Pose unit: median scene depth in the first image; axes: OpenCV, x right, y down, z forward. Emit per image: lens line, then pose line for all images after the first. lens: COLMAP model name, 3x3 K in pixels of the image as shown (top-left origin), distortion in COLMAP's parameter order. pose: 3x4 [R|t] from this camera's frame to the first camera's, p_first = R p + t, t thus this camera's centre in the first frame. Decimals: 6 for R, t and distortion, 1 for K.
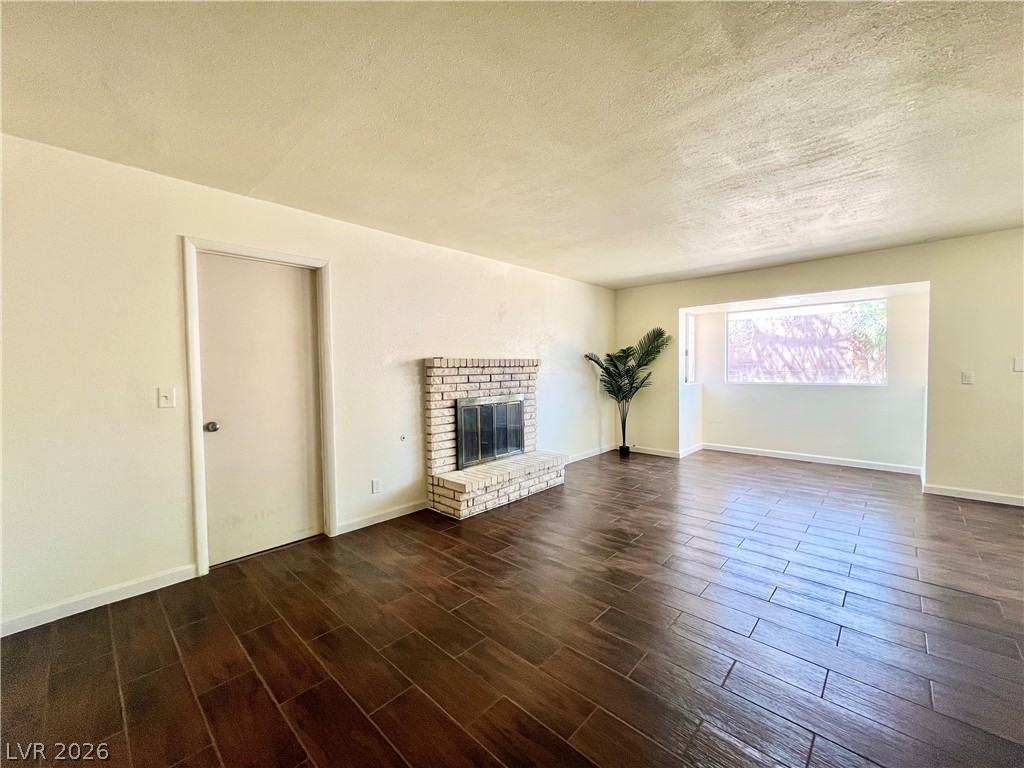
lens RADIAL K [[415.1, 0, 511.8], [0, 415.1, 381.0], [0, 0, 1]] dist [0.004140, -0.000026]
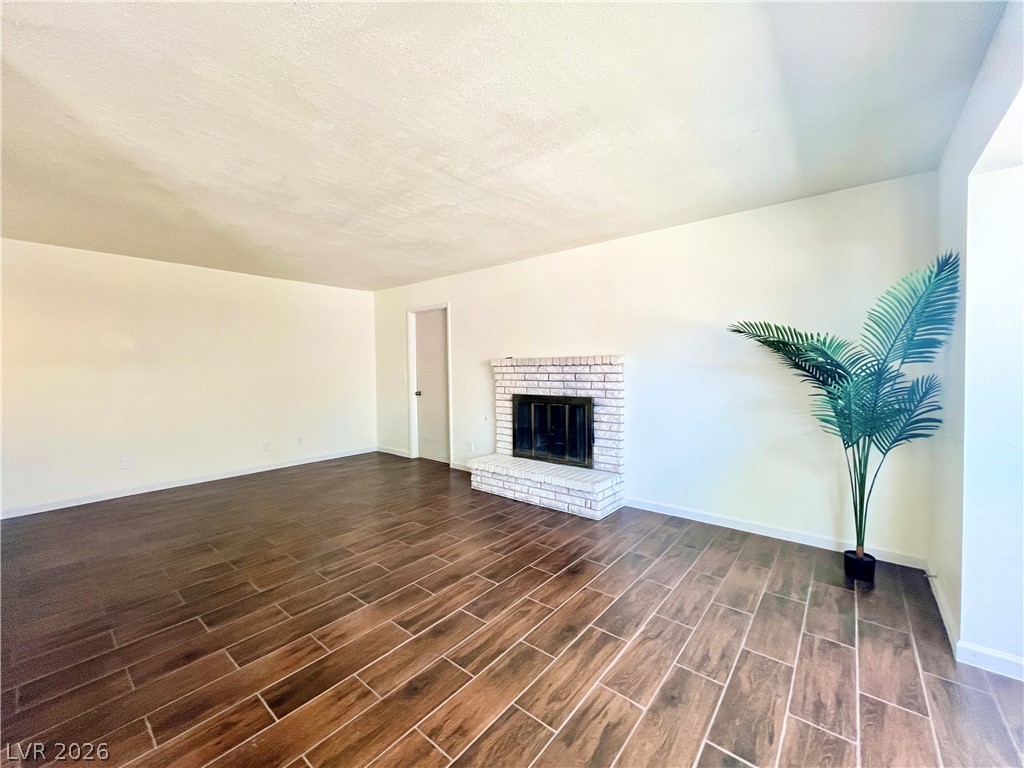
lens RADIAL K [[415.1, 0, 510.3], [0, 415.1, 381.3], [0, 0, 1]] dist [0.004140, -0.000026]
pose [[0.057938, 0.048742, -0.997130, 0.935433], [-0.022874, 0.998610, 0.047485, -0.041960], [0.998058, 0.020057, 0.058973, 0.868204]]
